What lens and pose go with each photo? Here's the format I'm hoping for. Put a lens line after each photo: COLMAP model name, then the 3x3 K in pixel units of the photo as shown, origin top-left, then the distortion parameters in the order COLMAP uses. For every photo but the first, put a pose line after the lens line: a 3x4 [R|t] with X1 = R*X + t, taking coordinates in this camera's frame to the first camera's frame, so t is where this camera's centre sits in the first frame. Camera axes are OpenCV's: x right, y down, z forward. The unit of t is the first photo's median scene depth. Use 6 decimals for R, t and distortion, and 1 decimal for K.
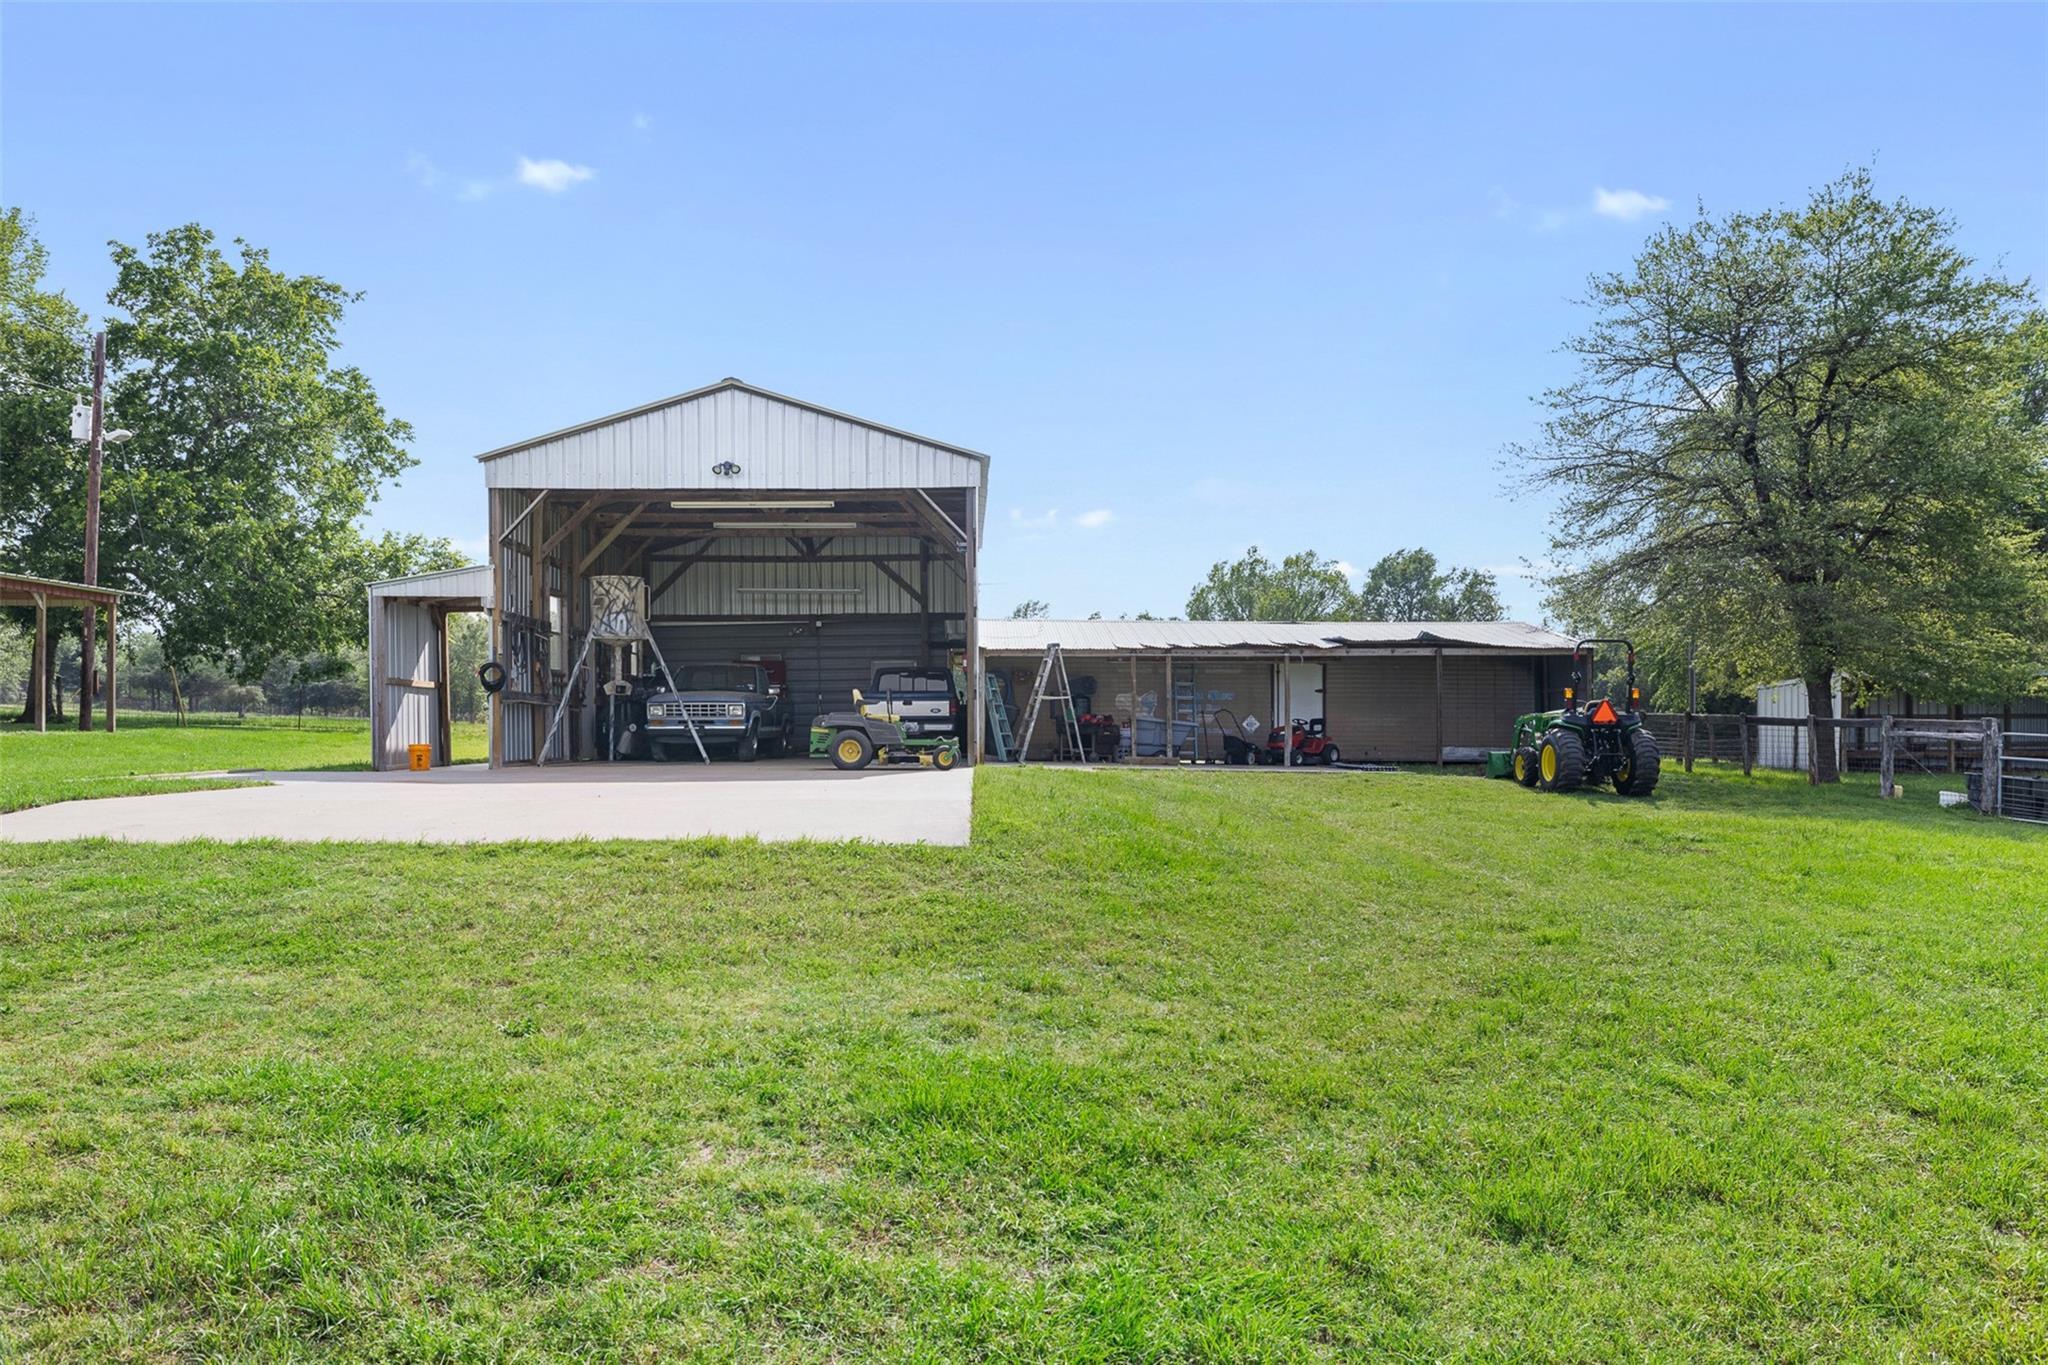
lens RADIAL K [[1471.7, 0, 1024.2], [0, 1471.7, 705.0], [0, 0, 1]] dist [0.000886, 0.001225]
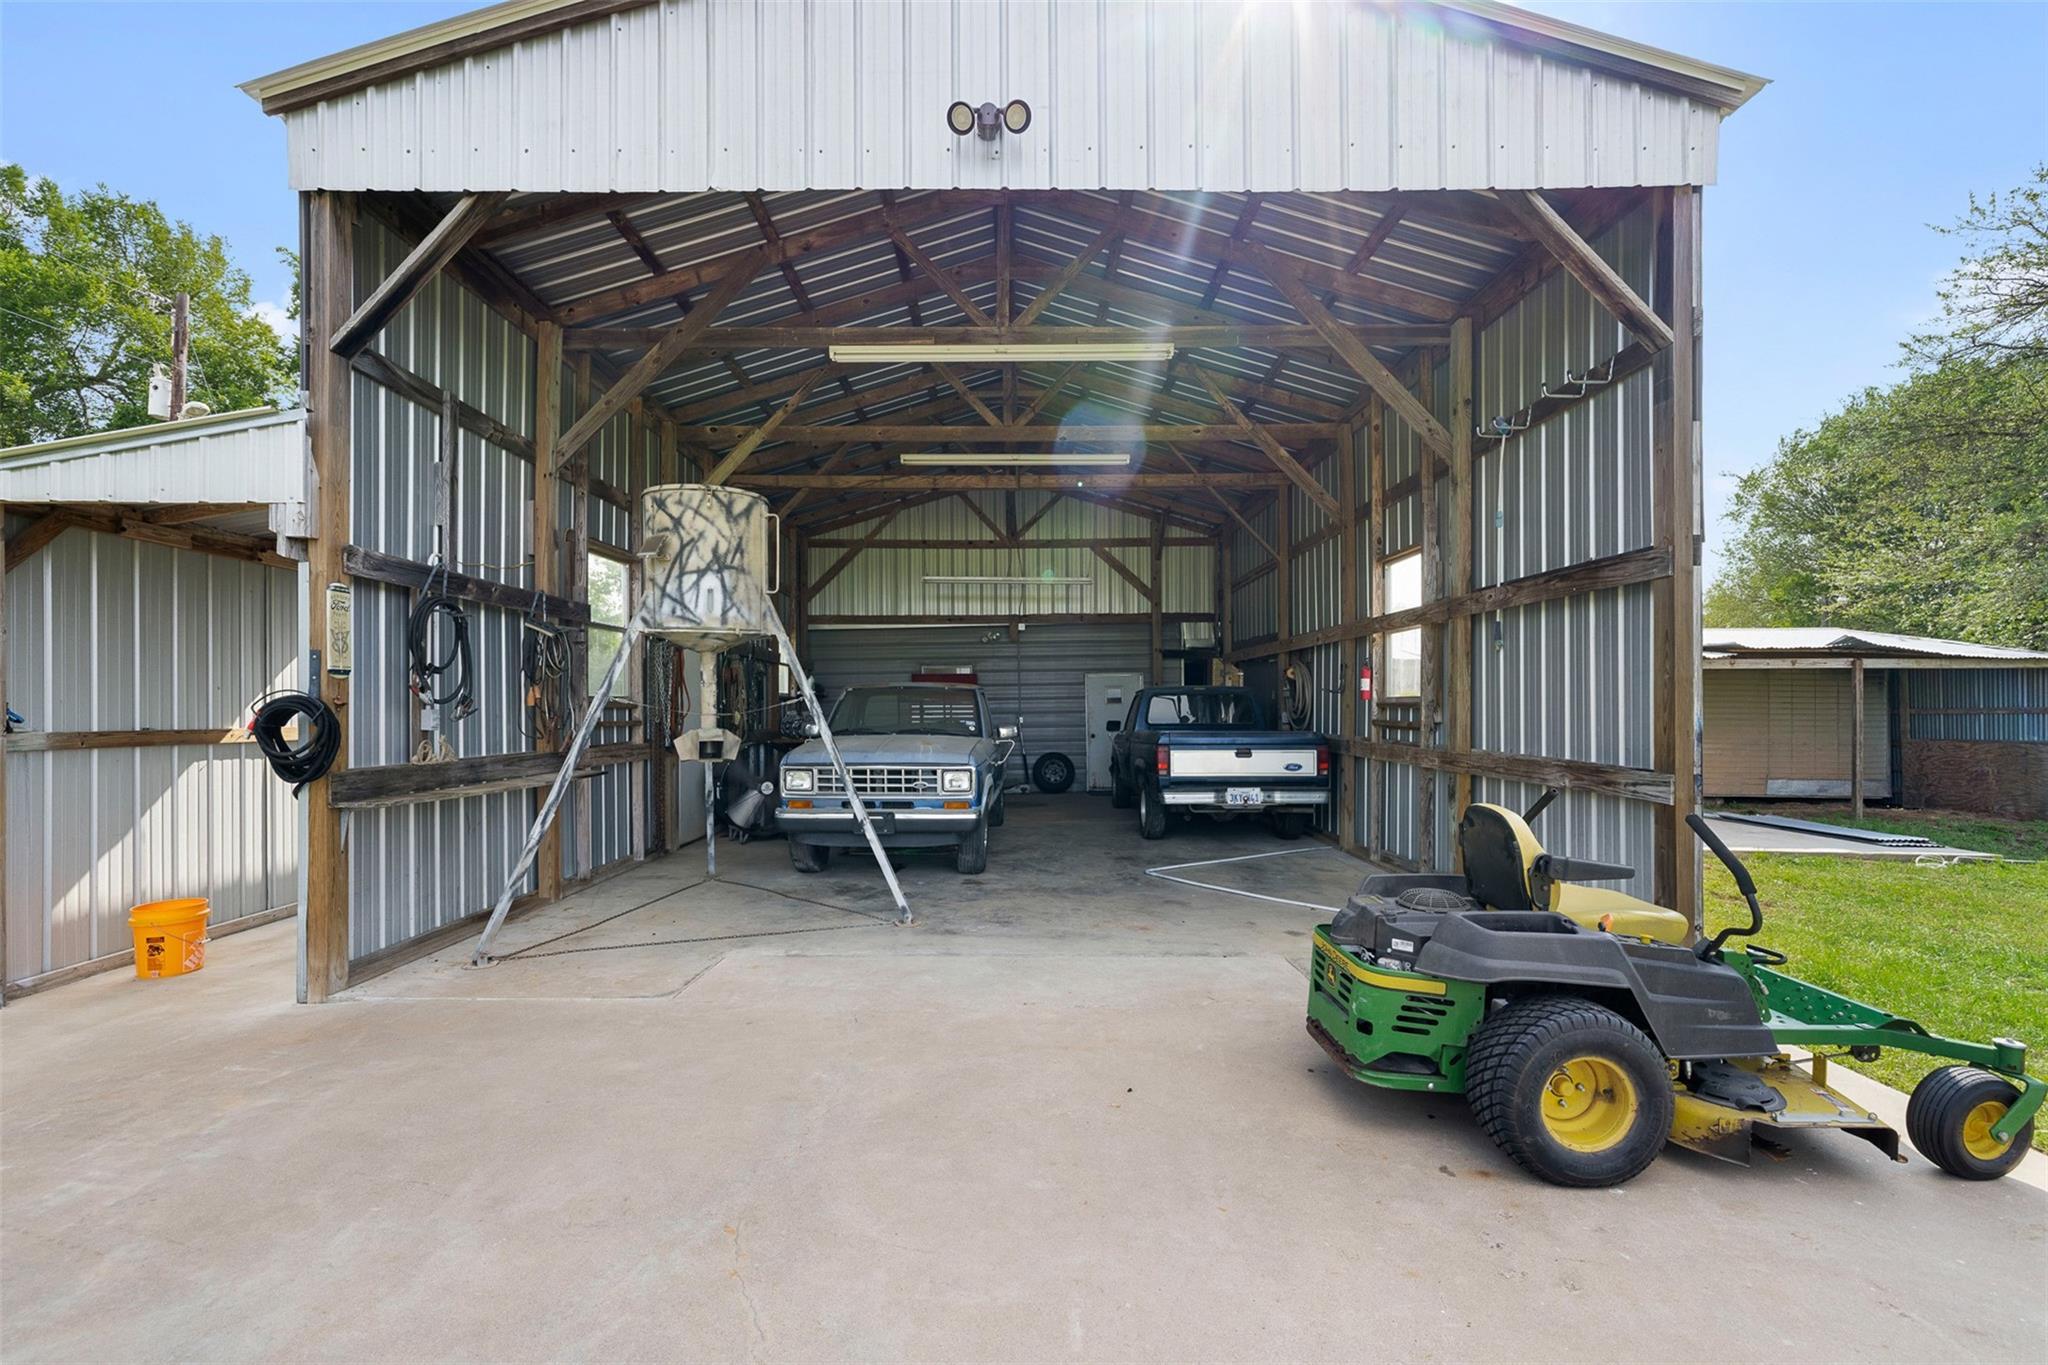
lens RADIAL K [[890.1, 0, 1024.0], [0, 890.1, 682.5], [0, 0, 1]] dist [0.000927, 0.000059]
pose [[0.999514, 0.001804, -0.031110, -0.123787], [-0.002207, 0.999914, -0.012918, -0.019538], [0.031084, 0.012980, 0.999432, 0.528456]]
